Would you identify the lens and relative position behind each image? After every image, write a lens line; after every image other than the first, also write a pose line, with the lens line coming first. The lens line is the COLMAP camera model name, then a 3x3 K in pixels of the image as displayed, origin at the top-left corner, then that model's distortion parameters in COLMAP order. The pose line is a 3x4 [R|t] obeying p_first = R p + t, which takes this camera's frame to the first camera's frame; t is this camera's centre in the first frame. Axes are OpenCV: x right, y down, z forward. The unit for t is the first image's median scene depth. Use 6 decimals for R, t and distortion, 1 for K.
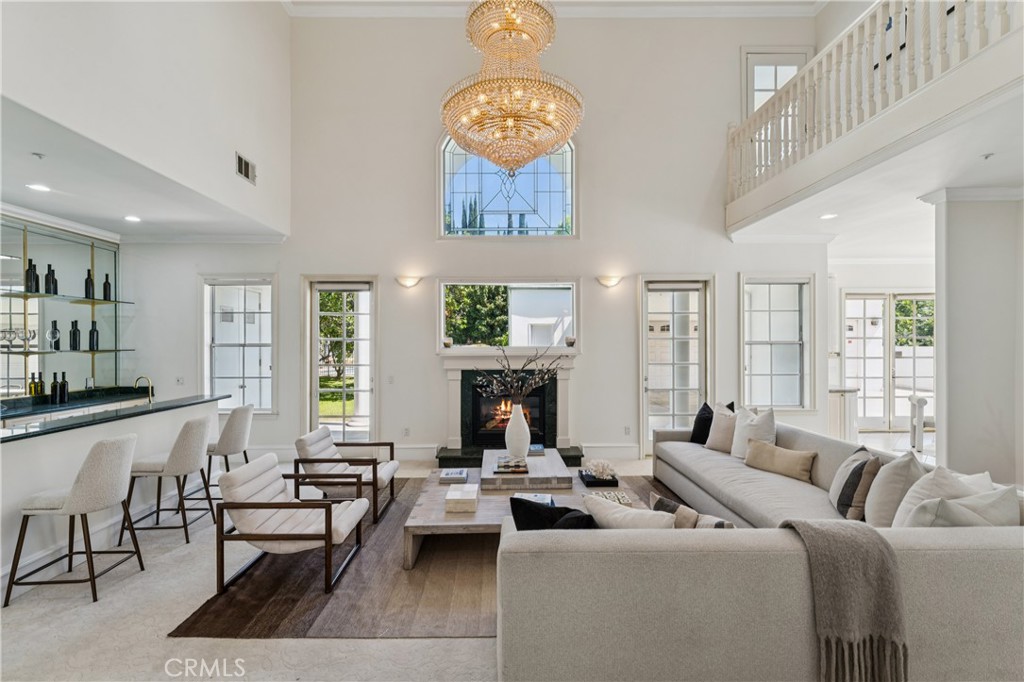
lens RADIAL K [[471.4, 0, 505.6], [0, 471.4, 344.5], [0, 0, 1]] dist [0.003305, 0.003140]
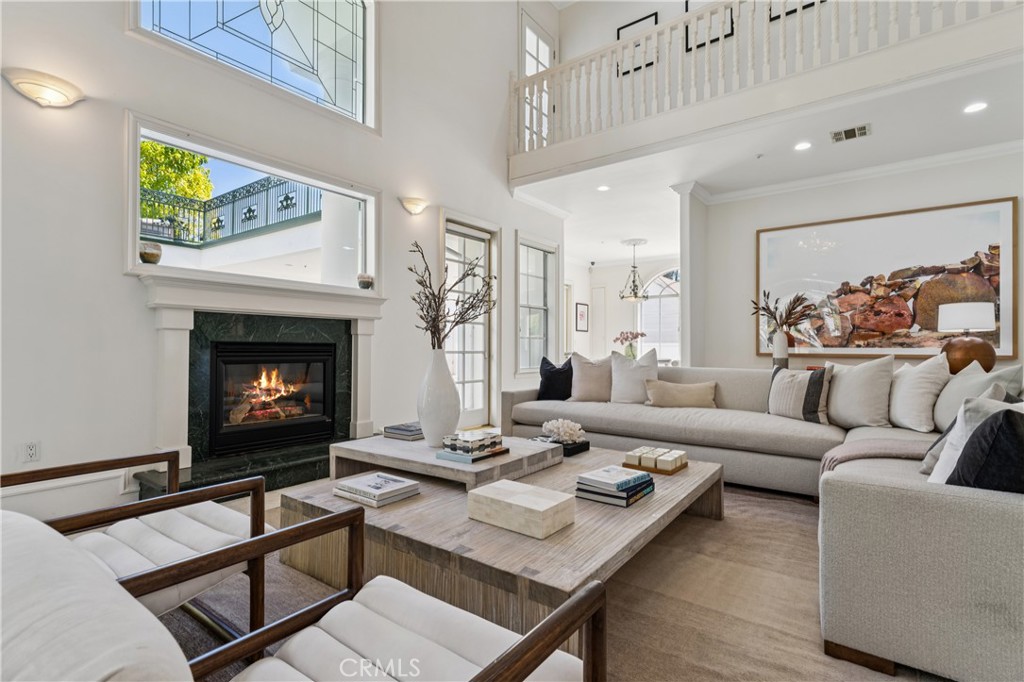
lens RADIAL K [[491.8, 0, 502.0], [0, 491.8, 340.8], [0, 0, 1]] dist [0.001730, 0.001336]
pose [[0.601940, 0.023502, 0.798195, -0.320341], [-0.006263, 0.999675, -0.024712, 0.099659], [-0.798517, 0.009876, 0.601892, 0.429722]]
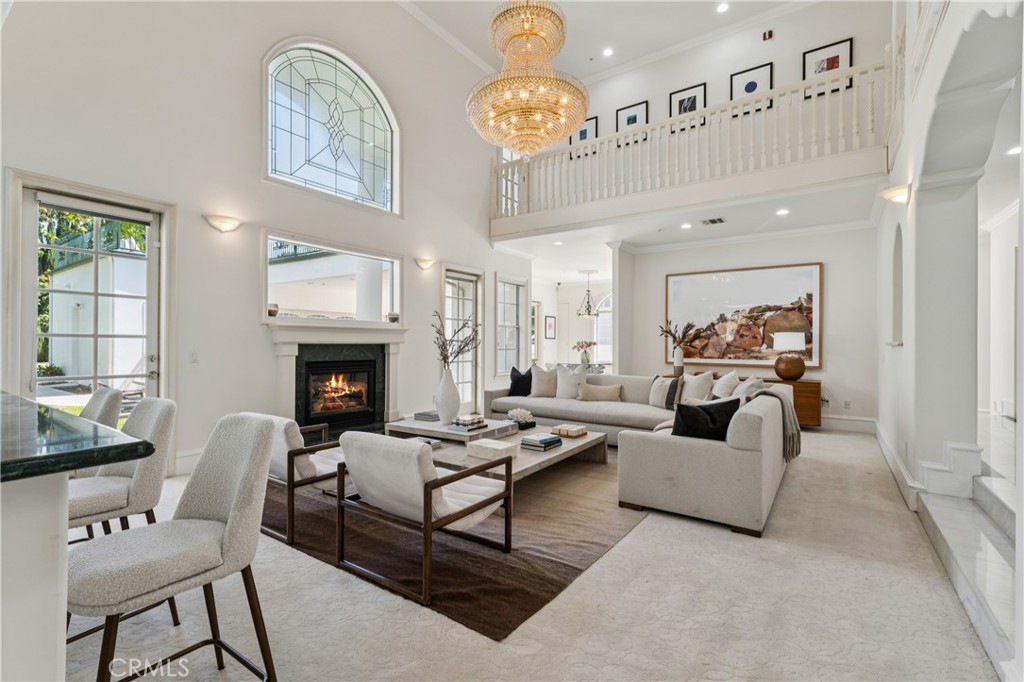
lens RADIAL K [[471.4, 0, 503.7], [0, 471.4, 338.0], [0, 0, 1]] dist [0.003305, 0.003140]
pose [[0.572862, 0.019342, 0.819424, -0.579697], [-0.007396, 0.999803, -0.018429, 0.057886], [-0.819619, 0.004497, 0.572892, 0.228346]]
